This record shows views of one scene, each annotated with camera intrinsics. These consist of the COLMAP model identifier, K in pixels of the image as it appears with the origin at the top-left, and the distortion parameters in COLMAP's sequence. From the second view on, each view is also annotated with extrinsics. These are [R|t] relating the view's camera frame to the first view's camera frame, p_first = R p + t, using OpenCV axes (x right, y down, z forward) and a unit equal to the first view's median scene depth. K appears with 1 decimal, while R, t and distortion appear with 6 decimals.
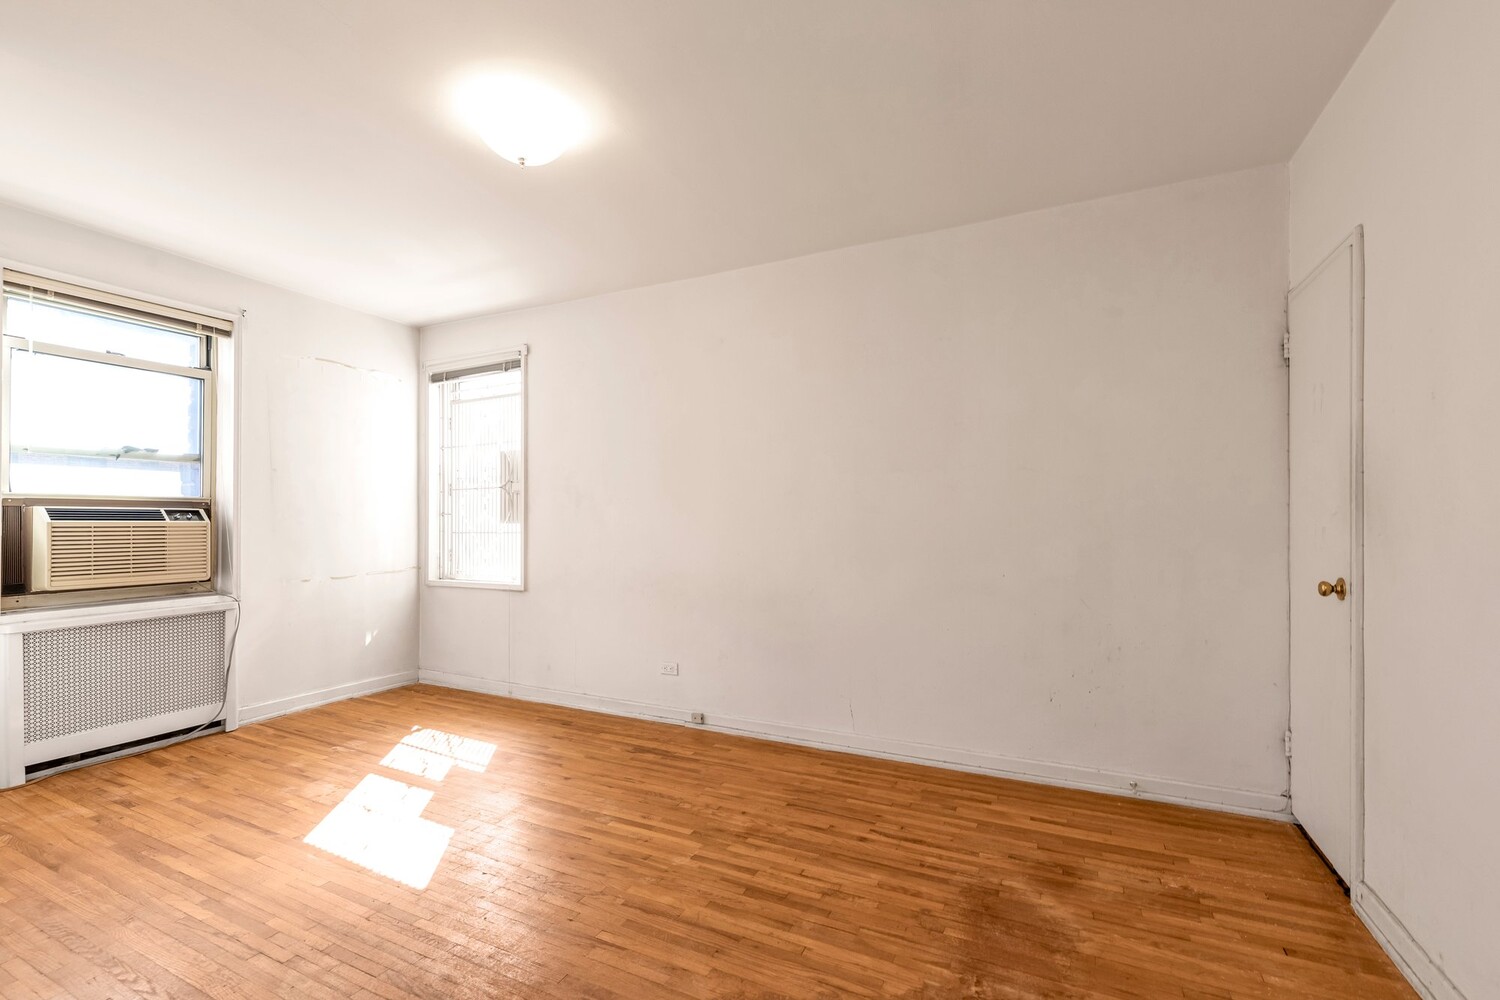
lens RADIAL K [[626.2, 0, 748.9], [0, 626.2, 509.4], [0, 0, 1]] dist [0.001400, 0.000242]
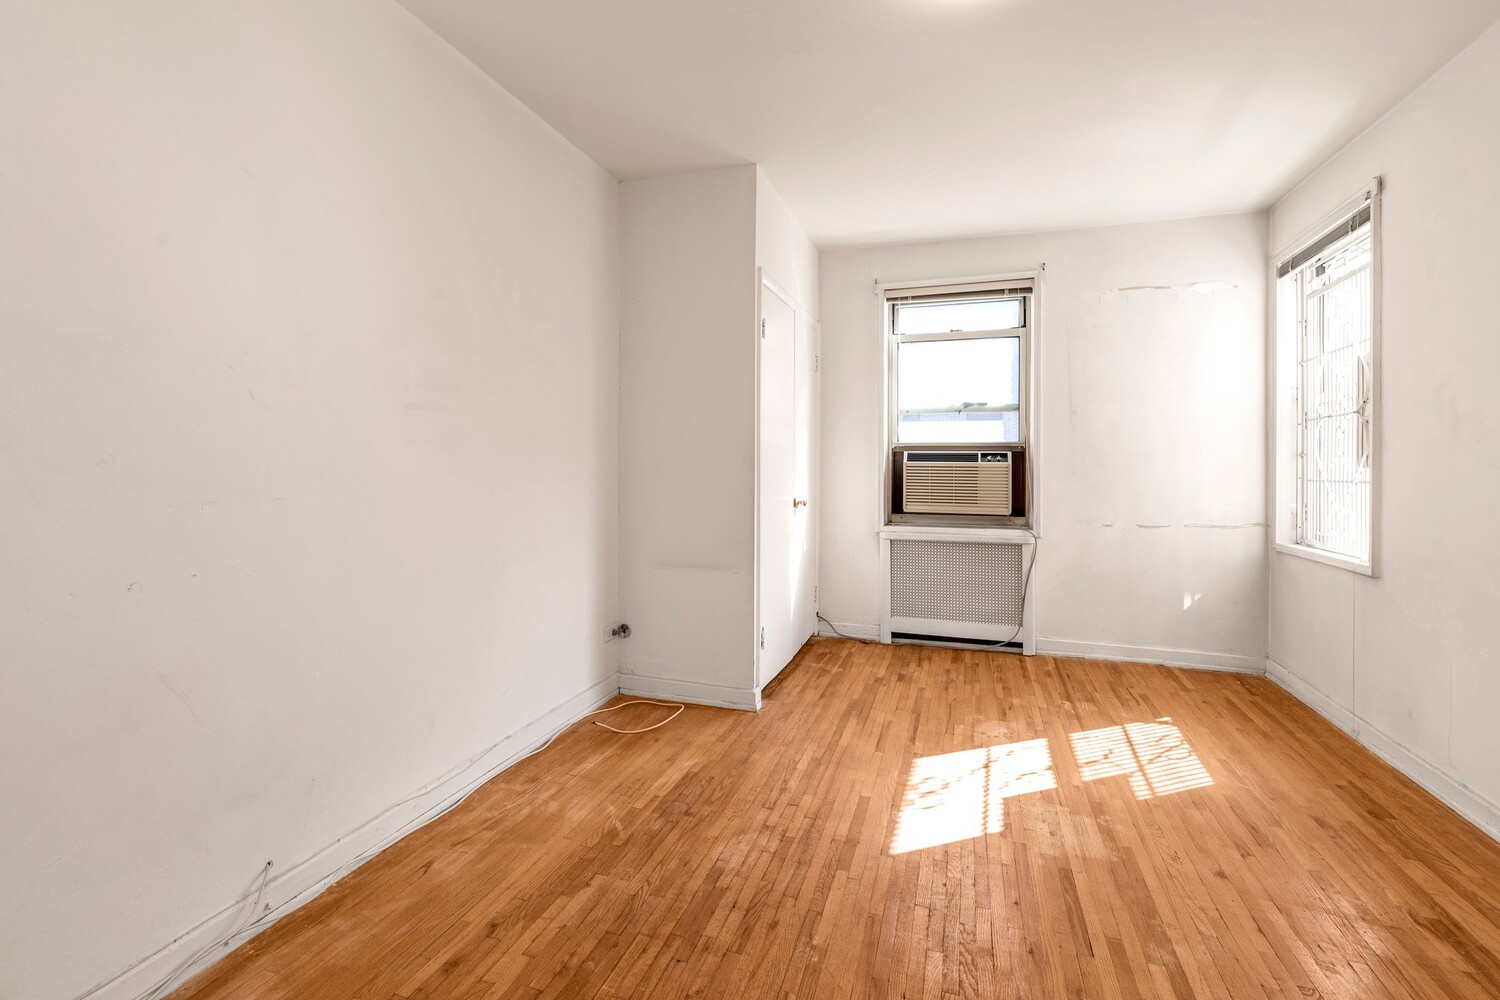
lens RADIAL K [[659.1, 0, 750.1], [0, 659.1, 458.2], [0, 0, 1]] dist [-0.000907, -0.000234]
pose [[0.154607, -0.004539, -0.987966, 0.234240], [0.012096, 0.999923, -0.002701, 0.008505], [0.987902, -0.011533, 0.154650, 0.357631]]
